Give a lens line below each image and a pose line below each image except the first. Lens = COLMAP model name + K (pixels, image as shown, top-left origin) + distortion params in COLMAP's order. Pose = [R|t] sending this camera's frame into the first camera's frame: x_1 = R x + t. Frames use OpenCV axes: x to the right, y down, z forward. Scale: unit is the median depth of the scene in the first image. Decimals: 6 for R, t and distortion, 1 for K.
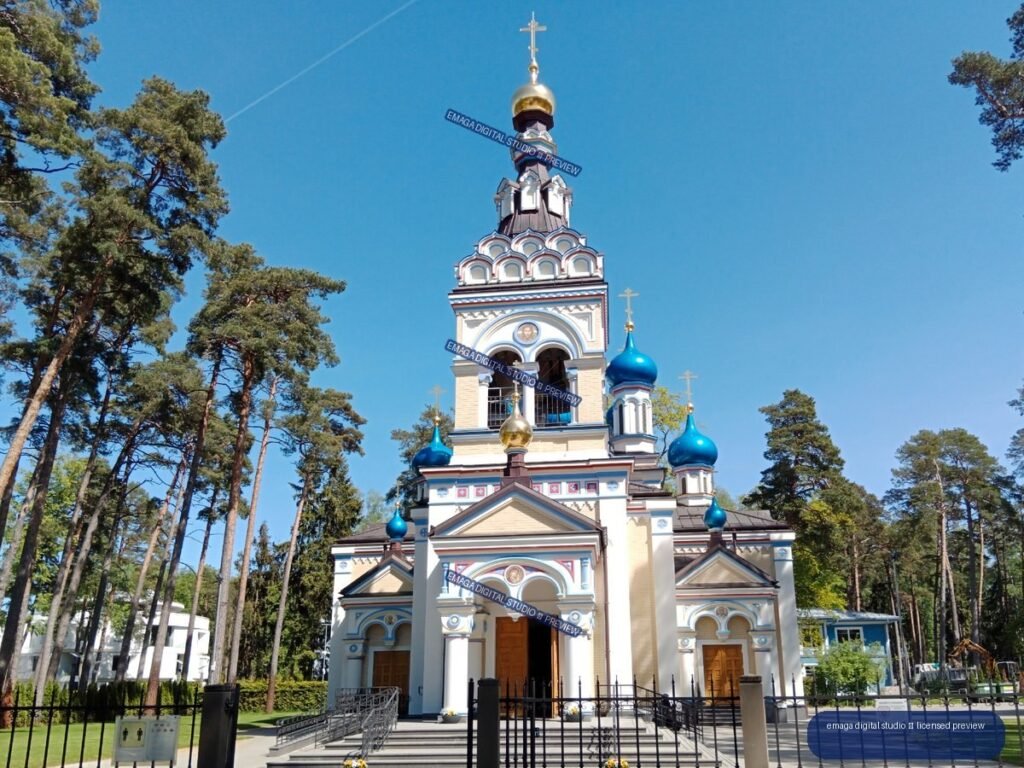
lens RADIAL K [[835.5, 0, 512.0], [0, 835.5, 384.0], [0, 0, 1]] dist [0.068388, -0.116433]
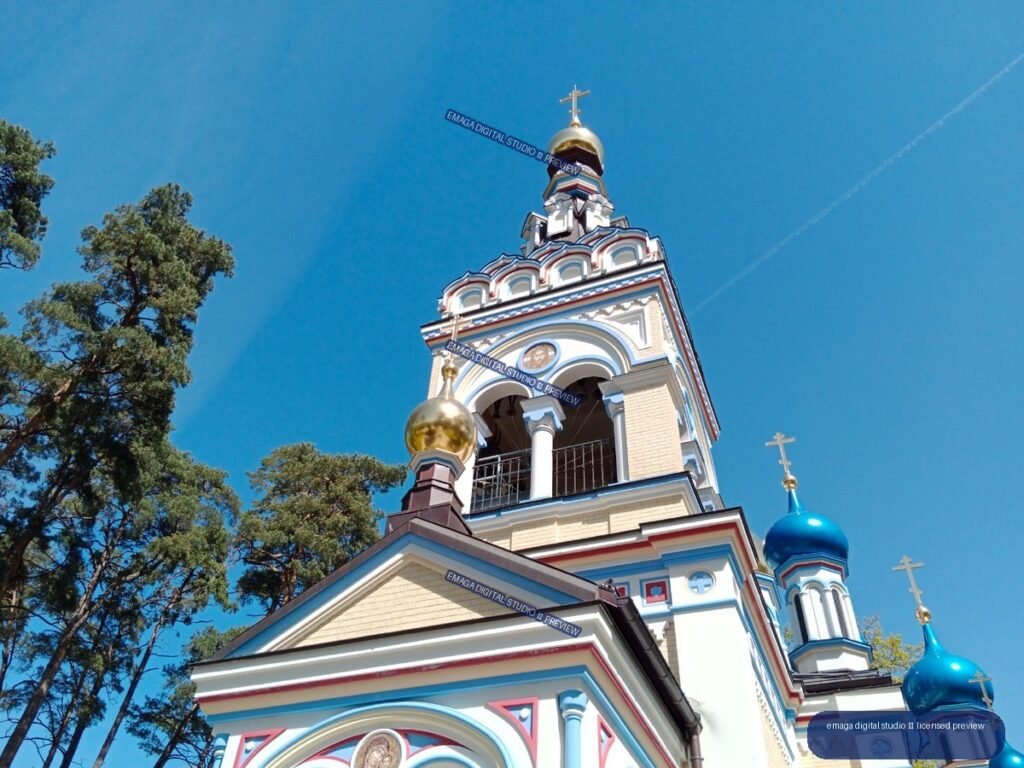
lens RADIAL K [[779.2, 0, 513.6], [0, 779.2, 332.3], [0, 0, 1]] dist [0.067010, -0.000661]
pose [[0.965329, -0.147108, -0.215638, 0.122486], [0.030734, 0.884385, -0.465745, 0.178892], [0.259222, 0.442970, 0.858243, 0.515792]]
